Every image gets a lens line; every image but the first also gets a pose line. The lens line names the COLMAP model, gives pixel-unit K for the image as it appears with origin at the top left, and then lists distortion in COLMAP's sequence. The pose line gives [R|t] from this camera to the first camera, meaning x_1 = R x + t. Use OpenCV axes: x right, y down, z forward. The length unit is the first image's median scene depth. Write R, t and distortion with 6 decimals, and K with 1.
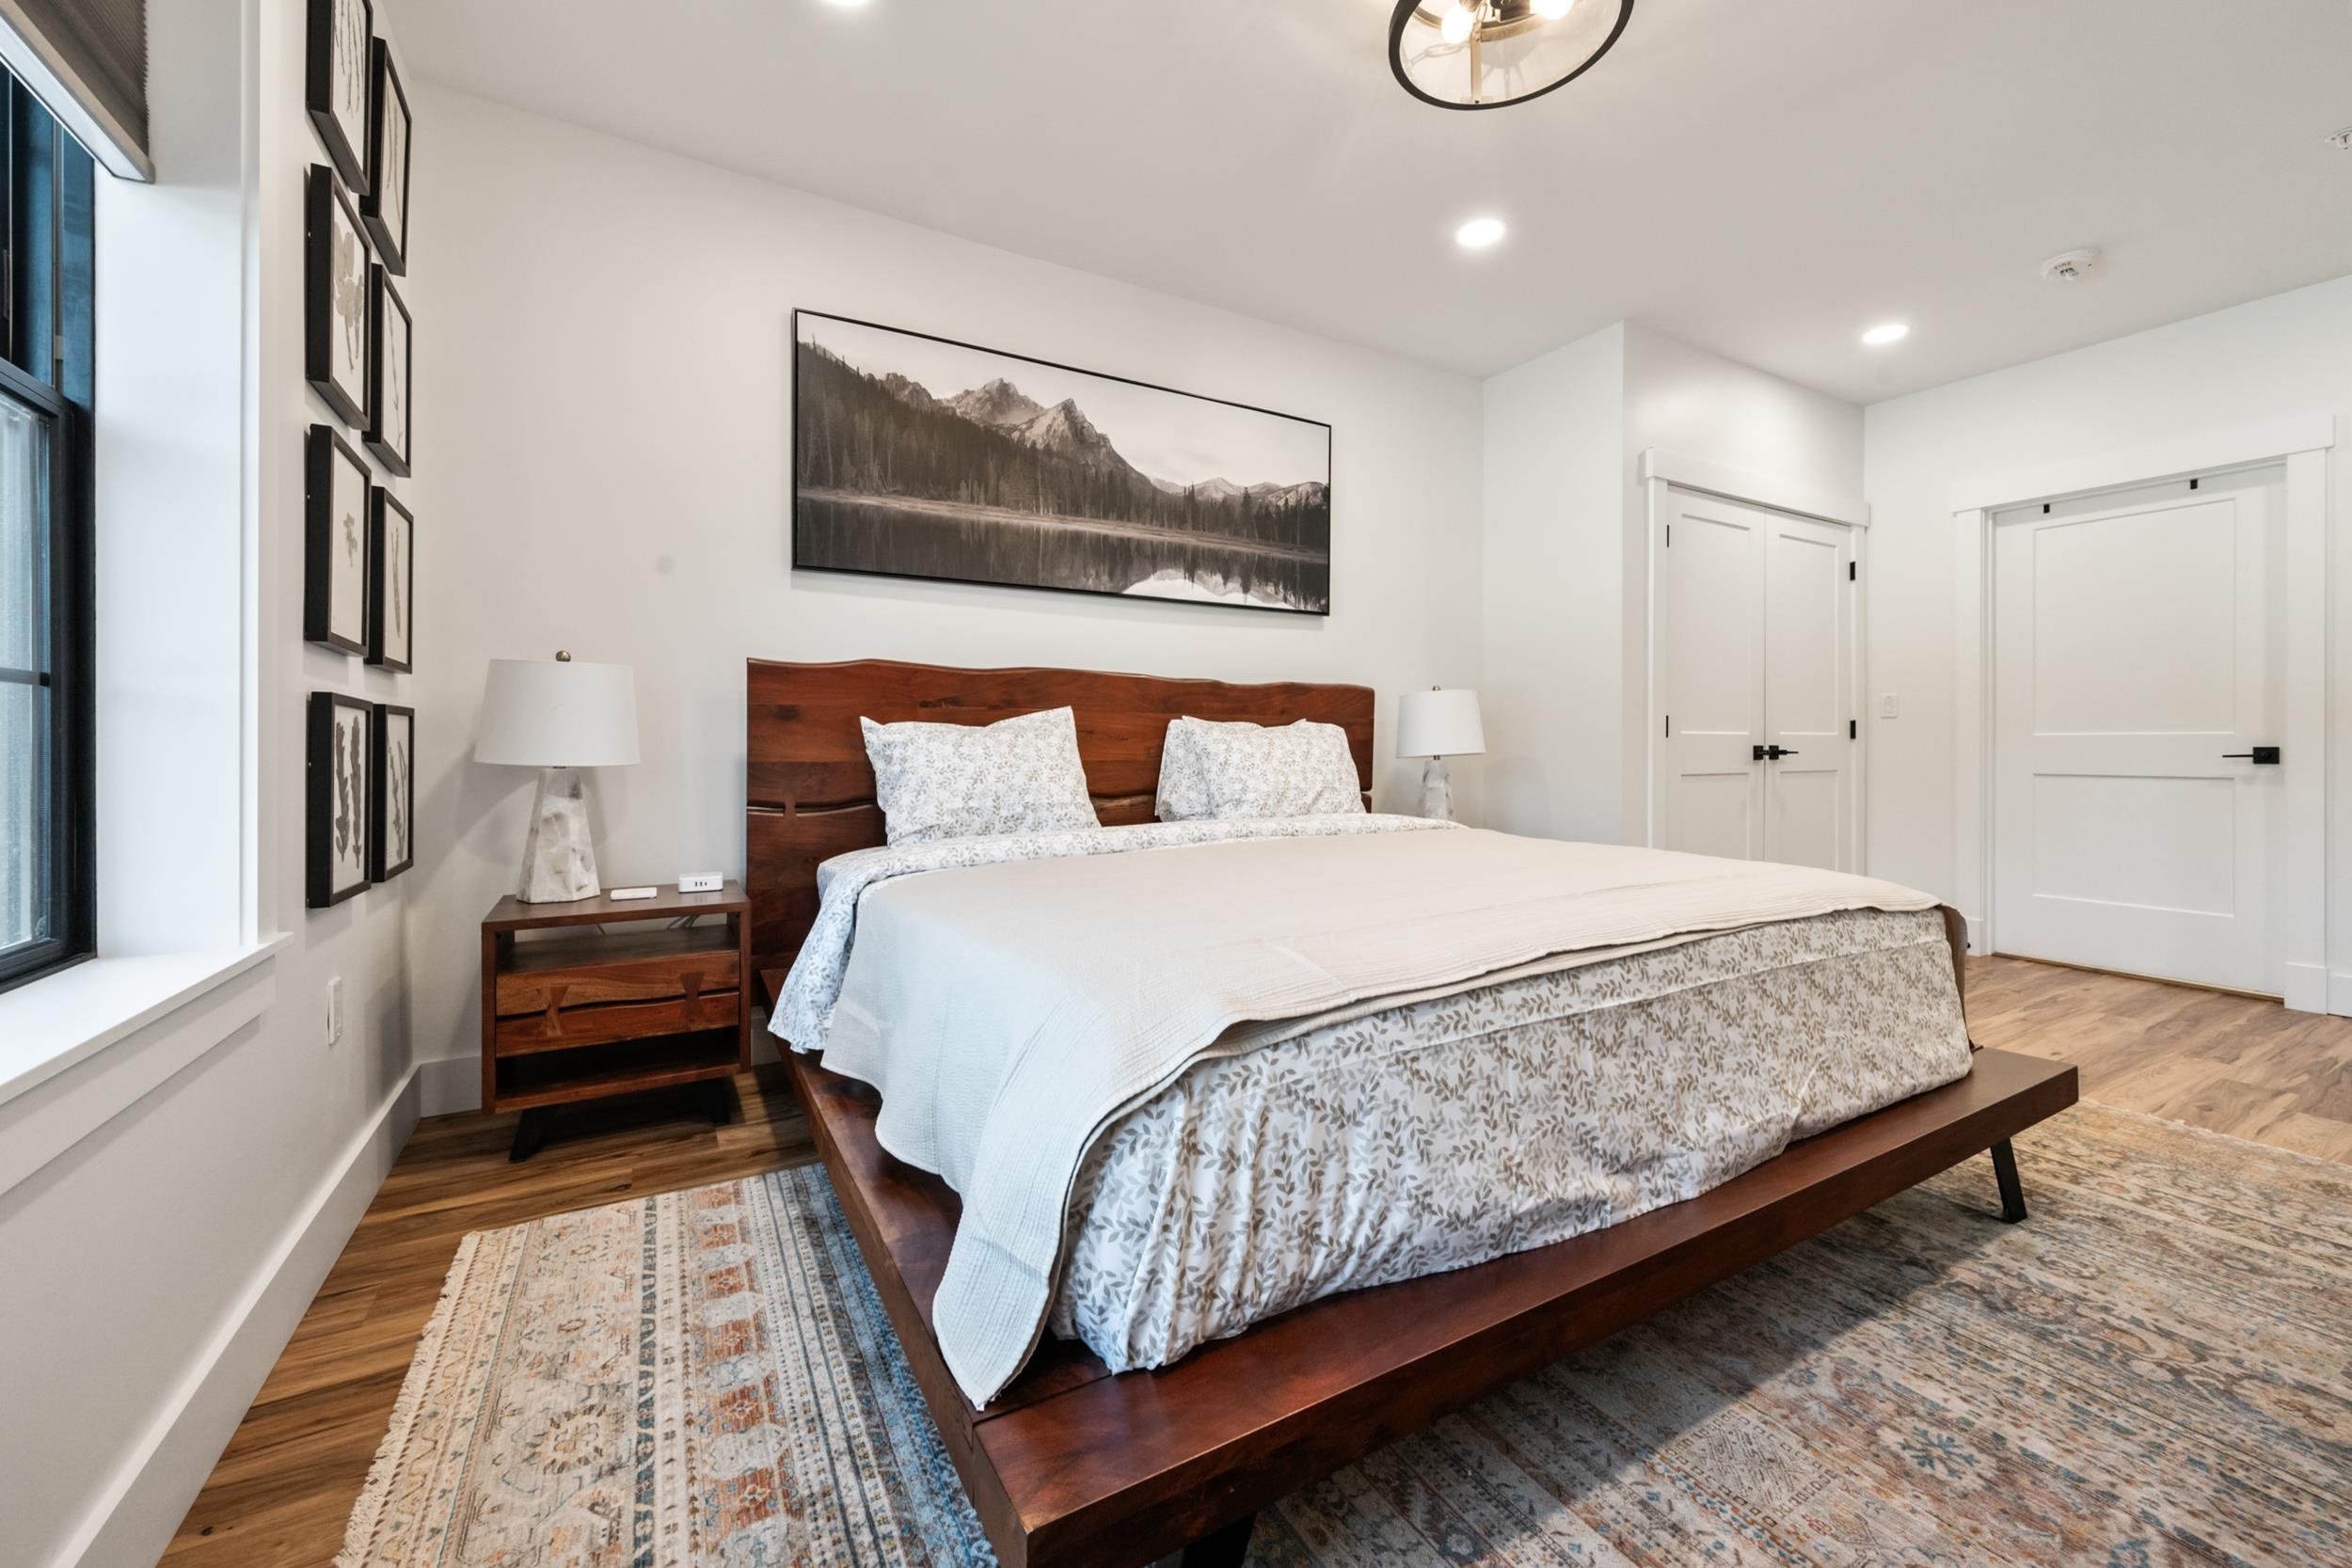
lens RADIAL K [[895.9, 0, 1142.8], [0, 895.9, 747.6], [0, 0, 1]] dist [0.000017, -0.000061]
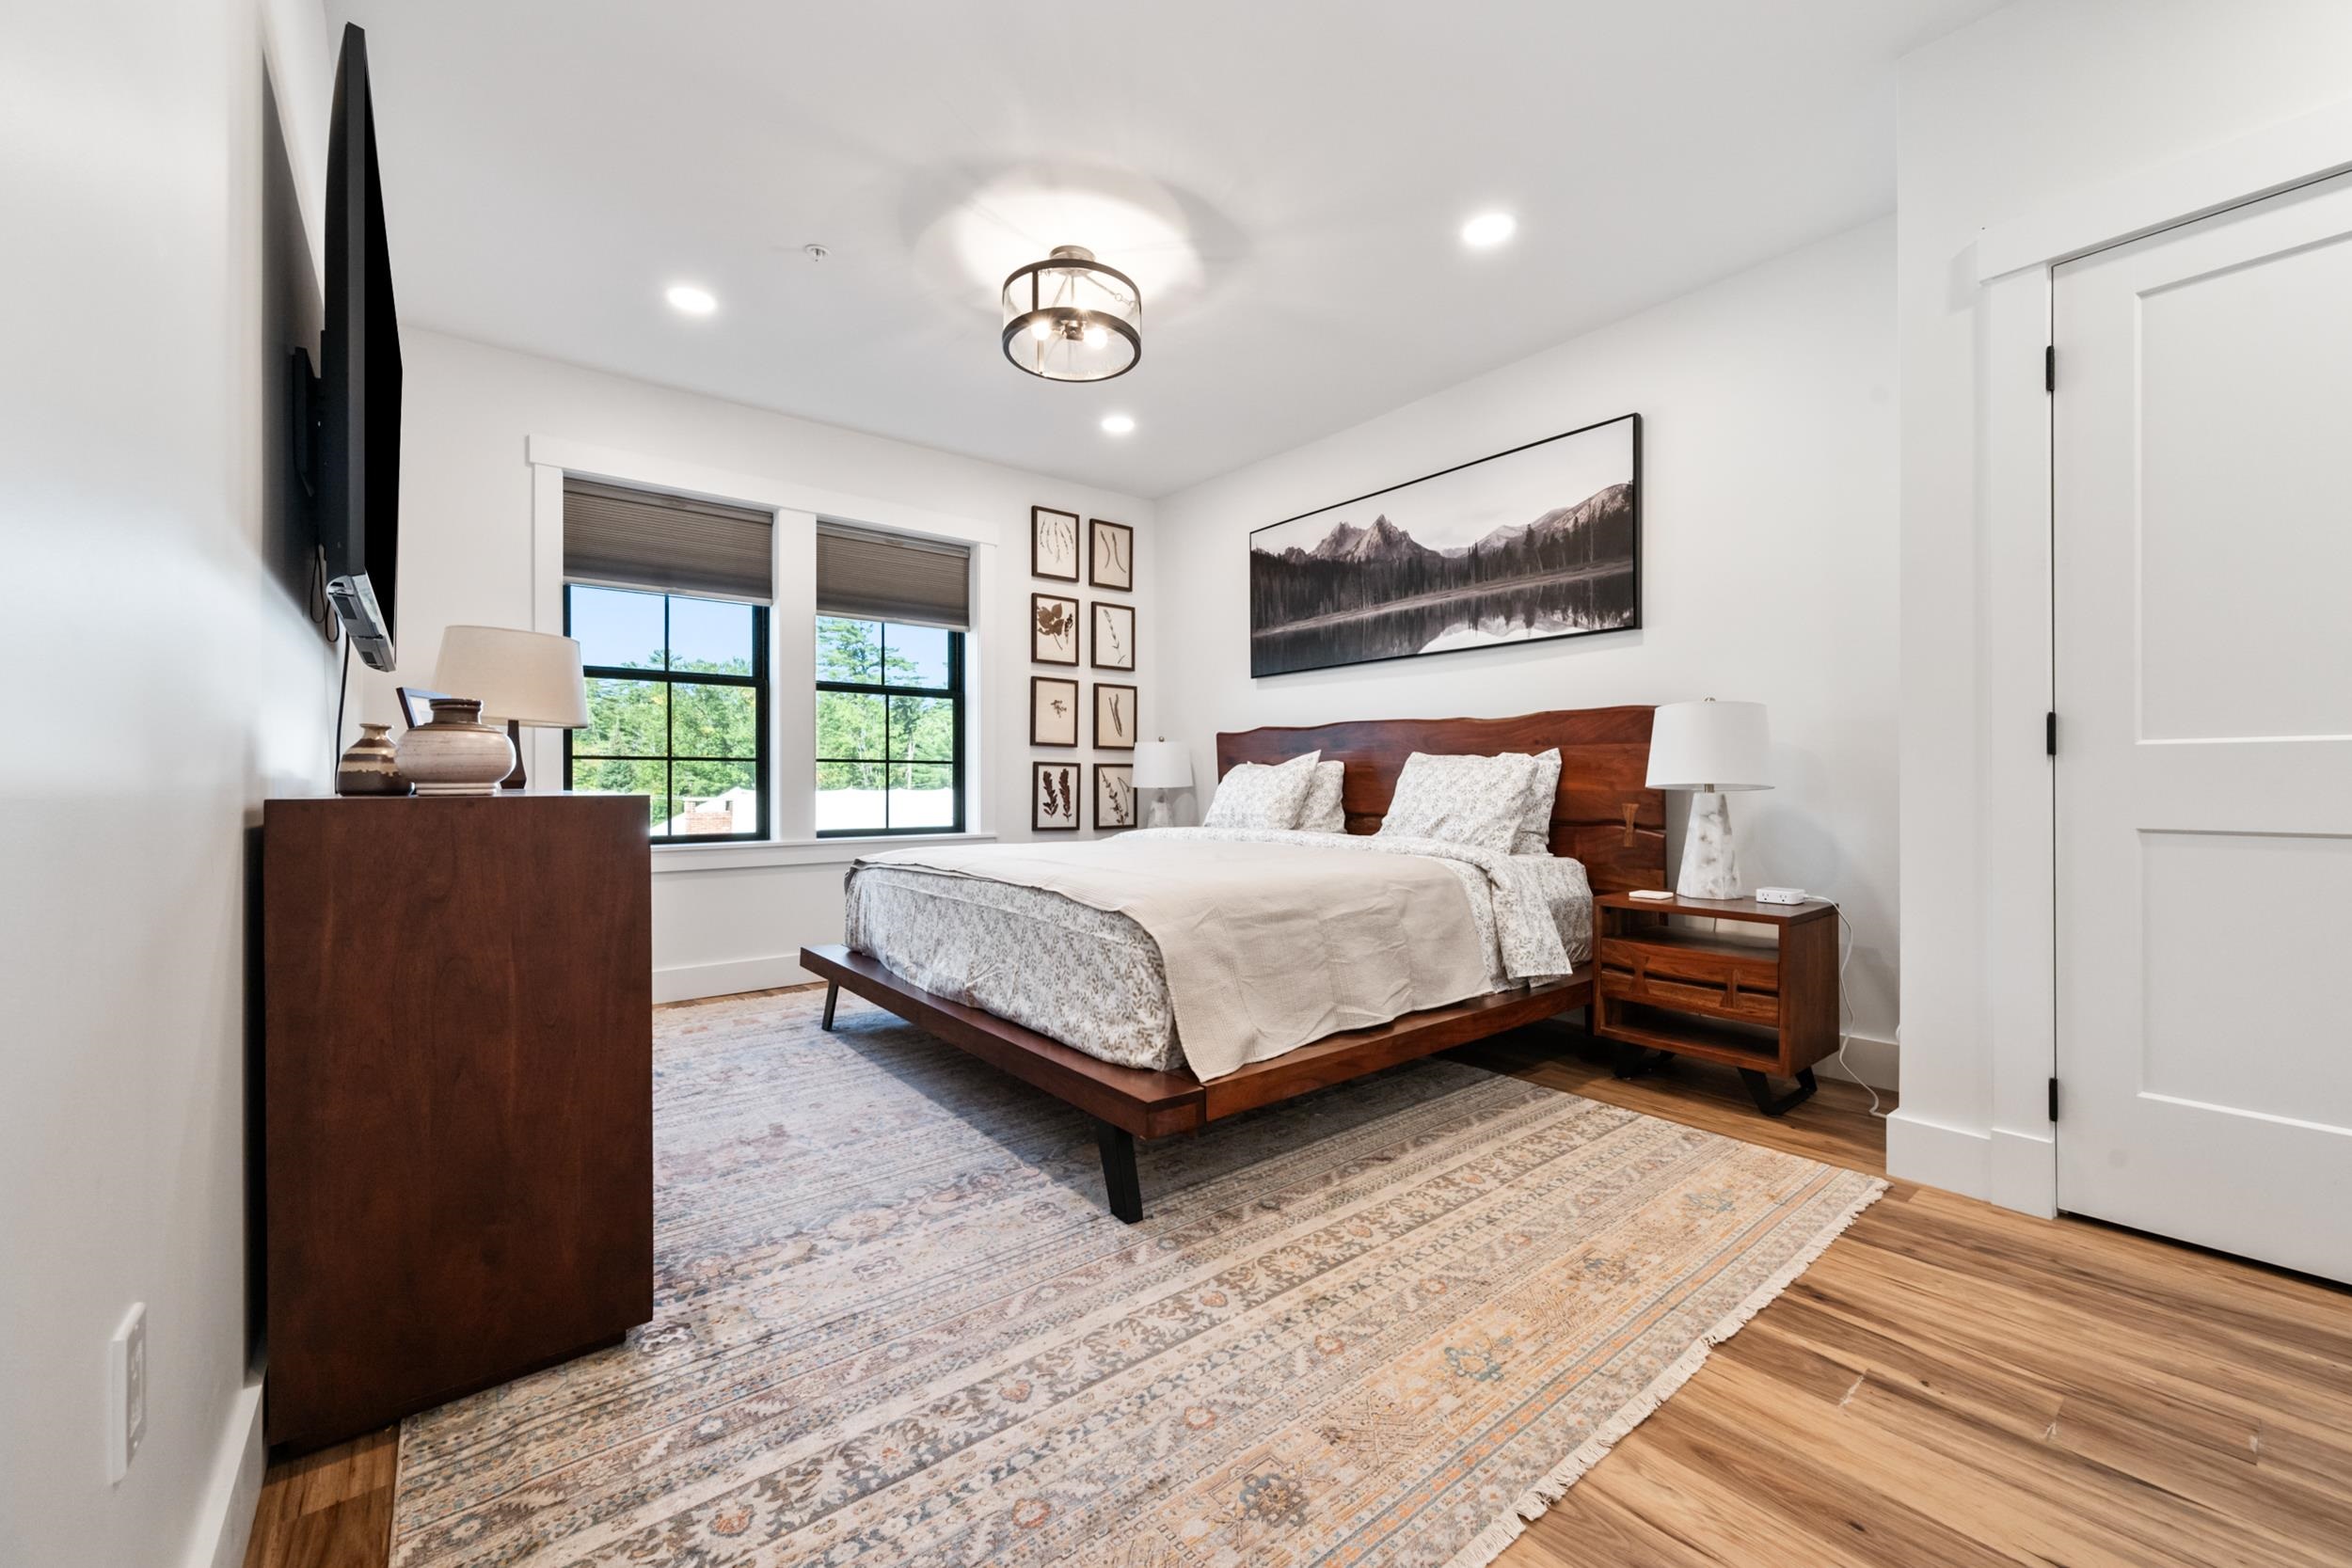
lens RADIAL K [[942.7, 0, 1303.4], [0, 942.7, 781.0], [0, 0, 1]] dist [0.000663, 0.000056]
pose [[0.246886, -0.002560, -0.969041, 1.209725], [-0.000303, 0.999996, -0.002719, 0.006895], [0.969045, 0.000965, 0.246884, 0.533484]]
